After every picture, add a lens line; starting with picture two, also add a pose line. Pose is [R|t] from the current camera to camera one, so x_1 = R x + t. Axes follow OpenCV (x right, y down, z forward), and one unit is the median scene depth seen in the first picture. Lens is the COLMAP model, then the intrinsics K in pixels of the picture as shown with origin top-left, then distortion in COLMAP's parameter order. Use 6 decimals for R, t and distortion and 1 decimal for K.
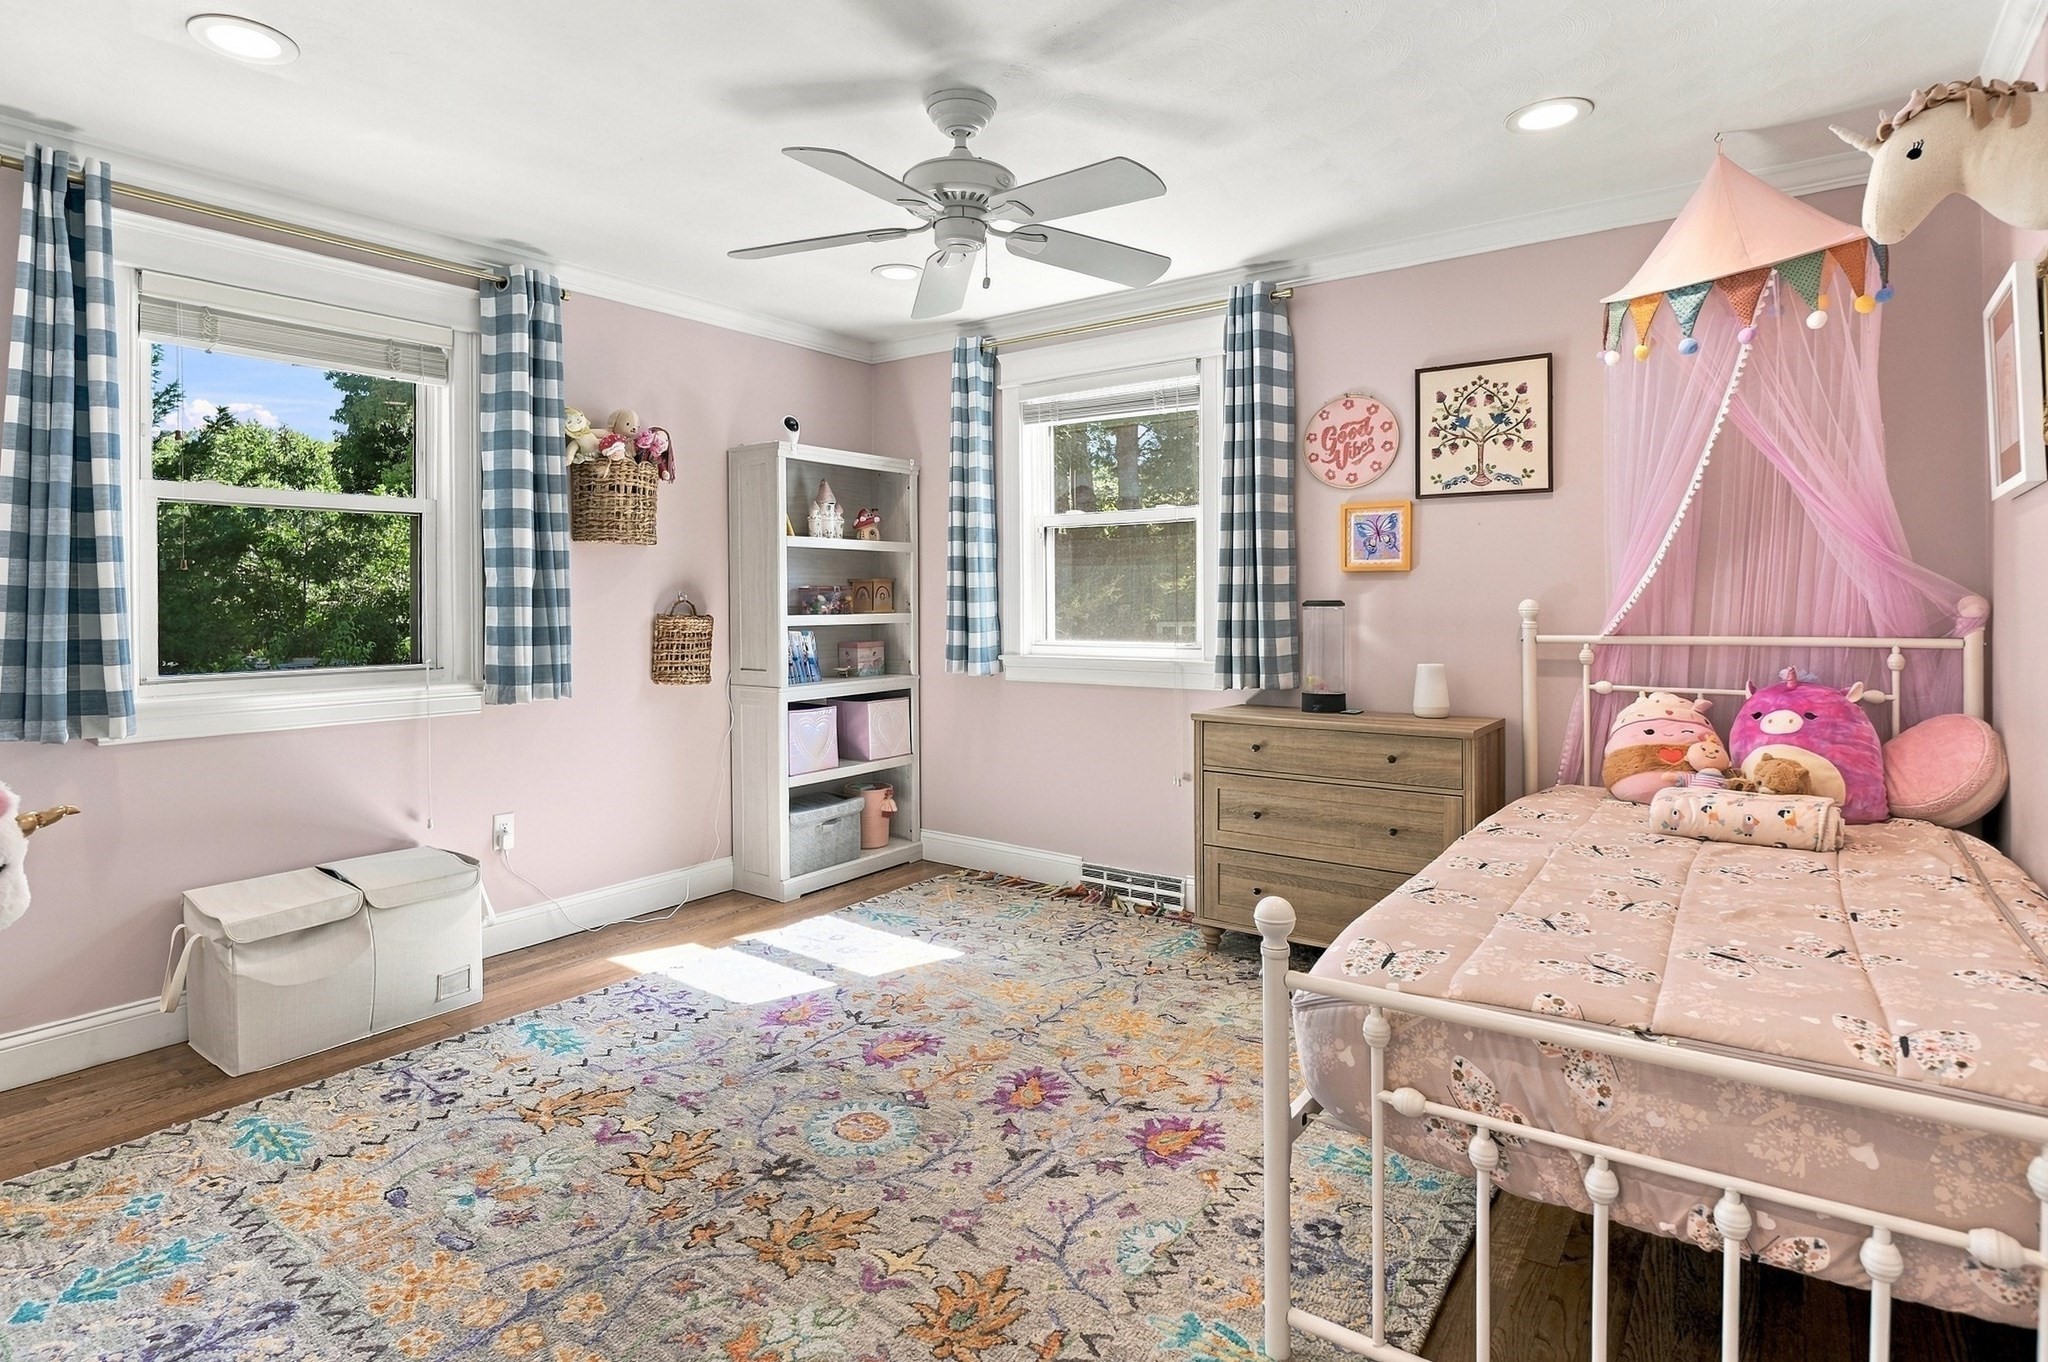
lens RADIAL K [[1060.9, 0, 1024.2], [0, 1060.9, 599.3], [0, 0, 1]] dist [-0.017680, -0.000396]
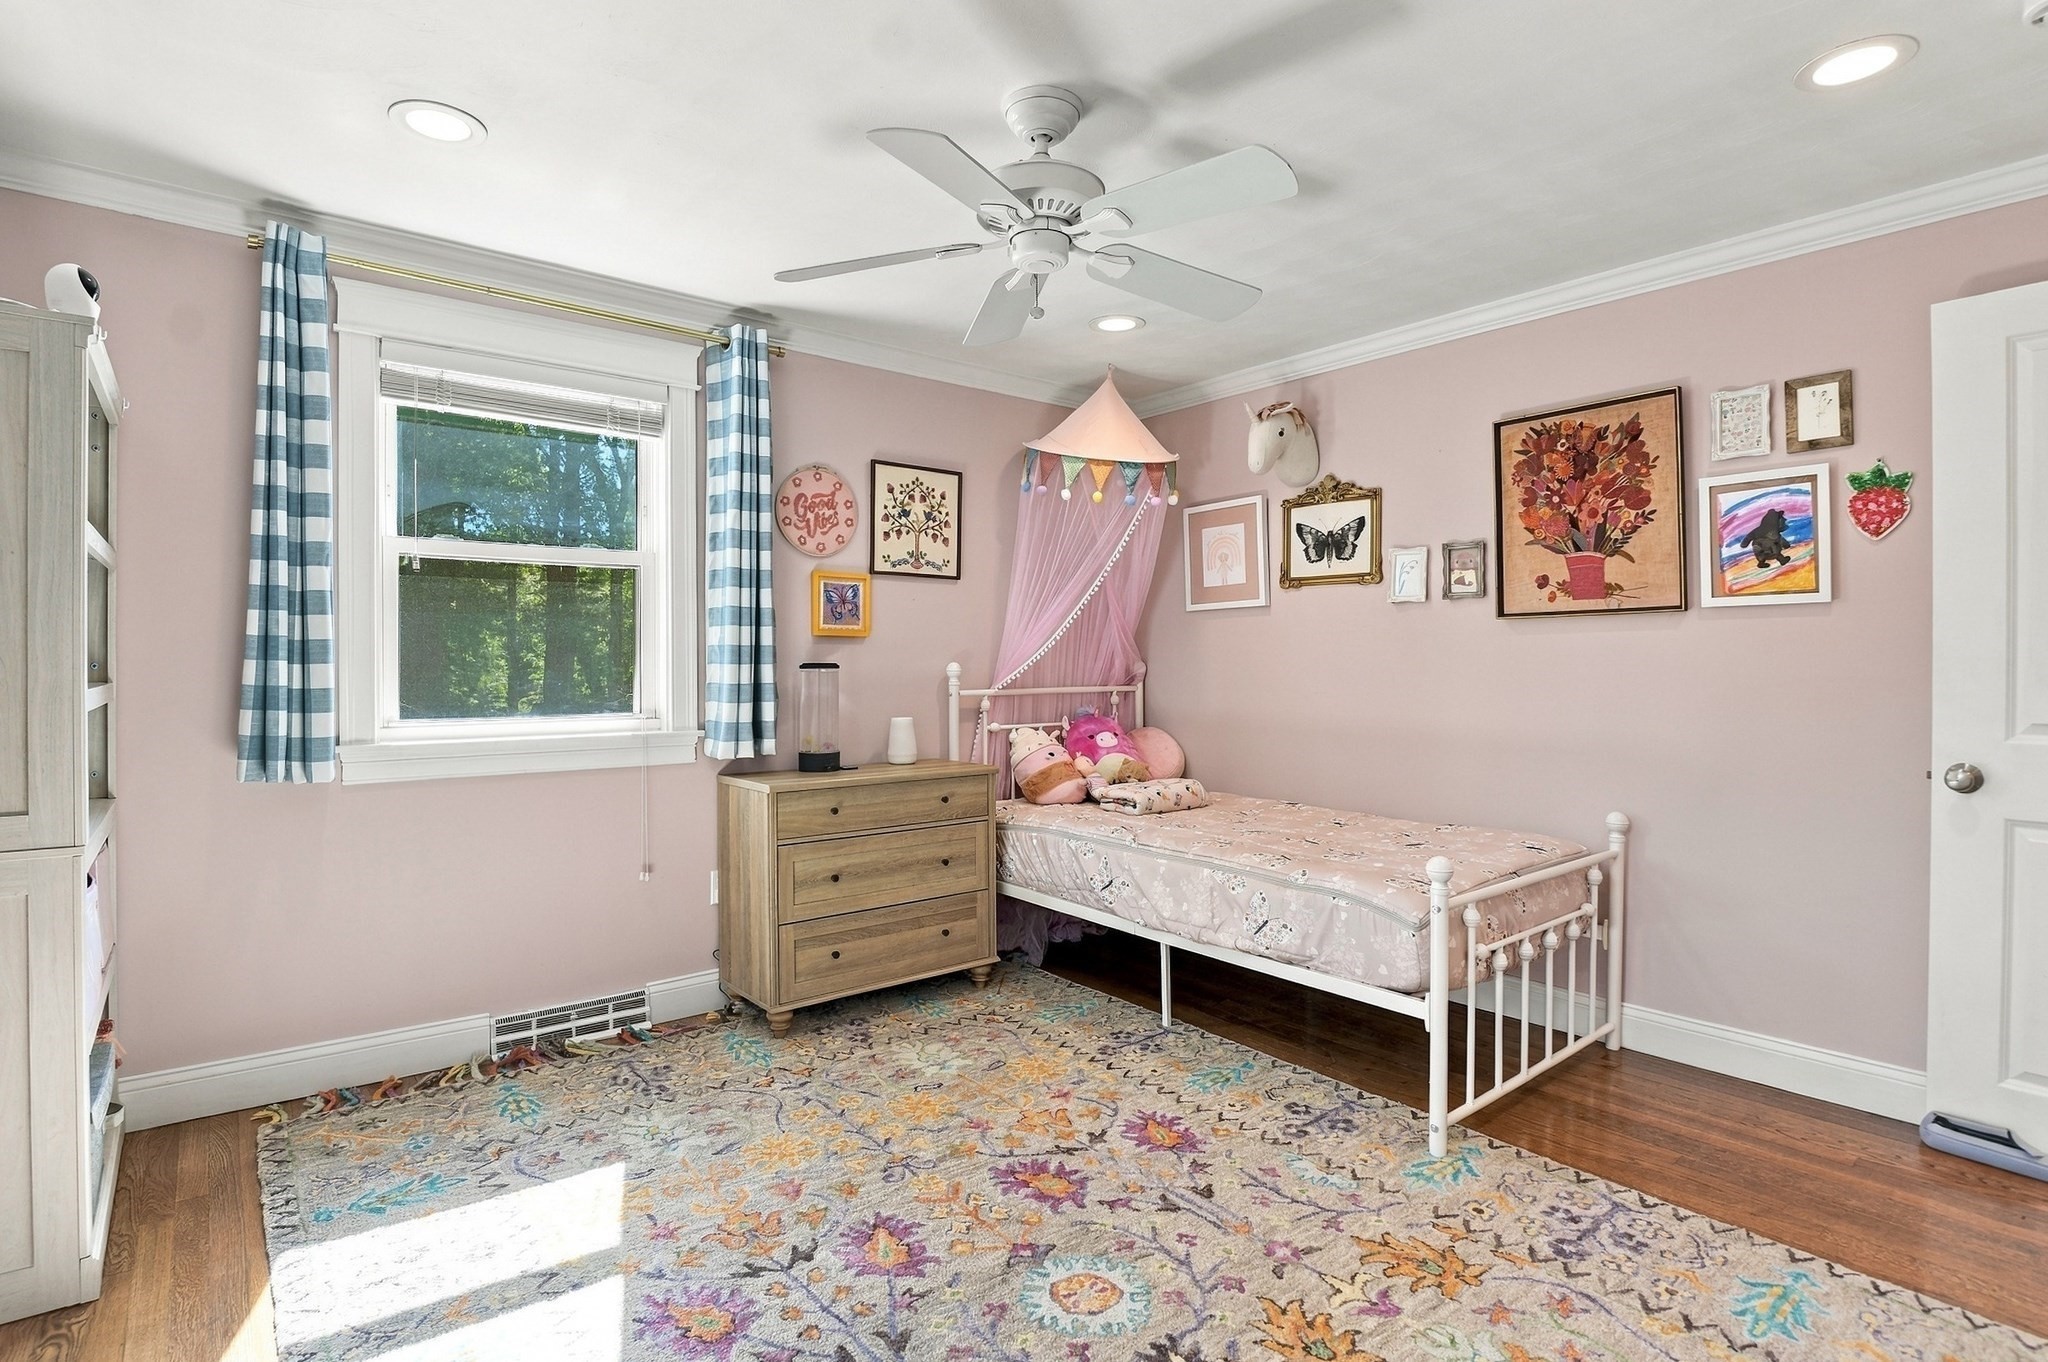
lens RADIAL K [[1013.4, 0, 997.3], [0, 1013.4, 654.9], [0, 0, 1]] dist [-0.023781, -0.001234]
pose [[0.267848, 0.013532, 0.963366, -0.673709], [-0.001368, 0.999906, -0.013665, 0.007143], [-0.963460, 0.002342, 0.267842, 0.614608]]
